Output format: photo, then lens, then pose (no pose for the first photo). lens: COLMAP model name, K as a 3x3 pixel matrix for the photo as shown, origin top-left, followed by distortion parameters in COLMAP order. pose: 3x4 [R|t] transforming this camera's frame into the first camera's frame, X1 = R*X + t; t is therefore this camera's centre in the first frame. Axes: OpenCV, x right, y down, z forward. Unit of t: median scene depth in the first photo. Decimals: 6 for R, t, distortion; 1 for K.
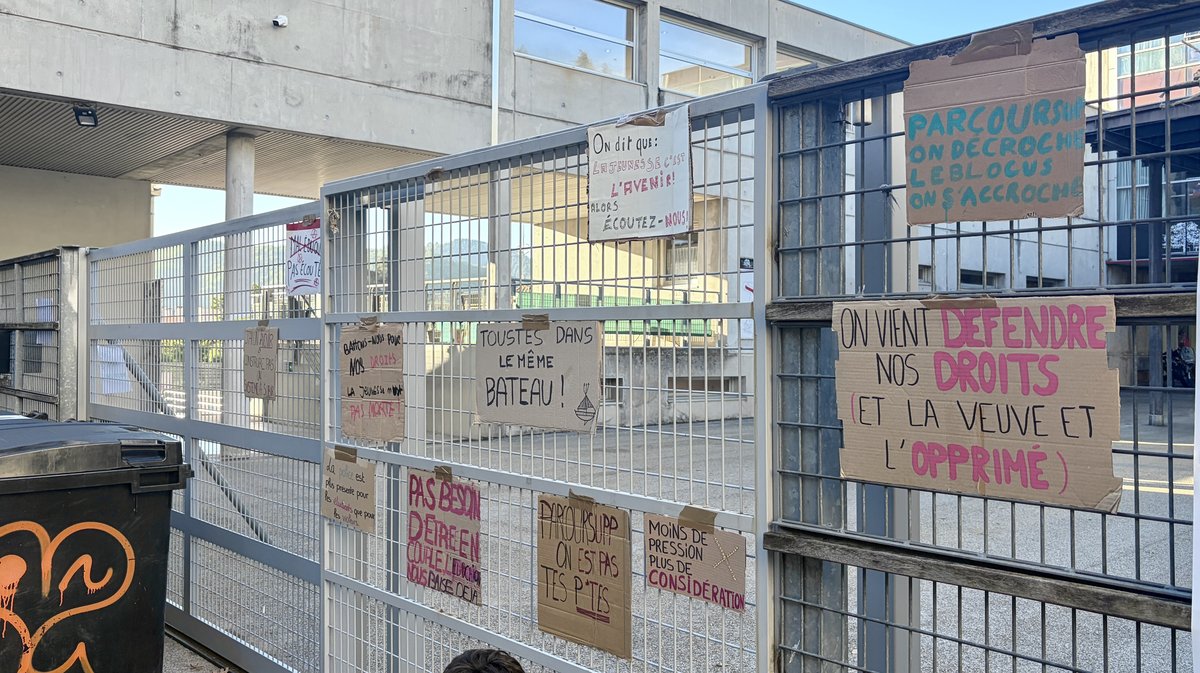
lens RADIAL K [[1044.8, 0, 600.2], [0, 1044.8, 340.3], [0, 0, 1]] dist [-0.007542, -0.006180]
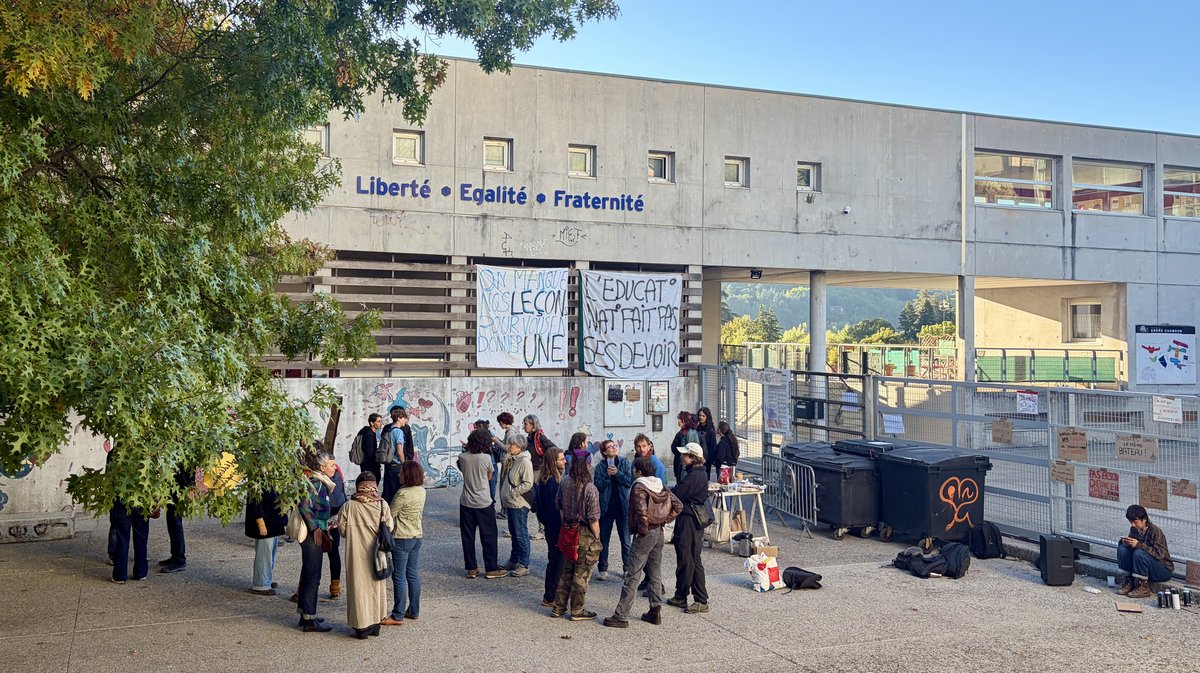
lens RADIAL K [[907.9, 0, 601.3], [0, 907.9, 333.9], [0, 0, 1]] dist [0.010555, -0.000601]
pose [[0.931787, -0.006778, -0.362941, -0.137912], [0.000852, 0.999864, -0.016486, -0.069946], [0.363004, 0.015052, 0.931666, -0.613704]]
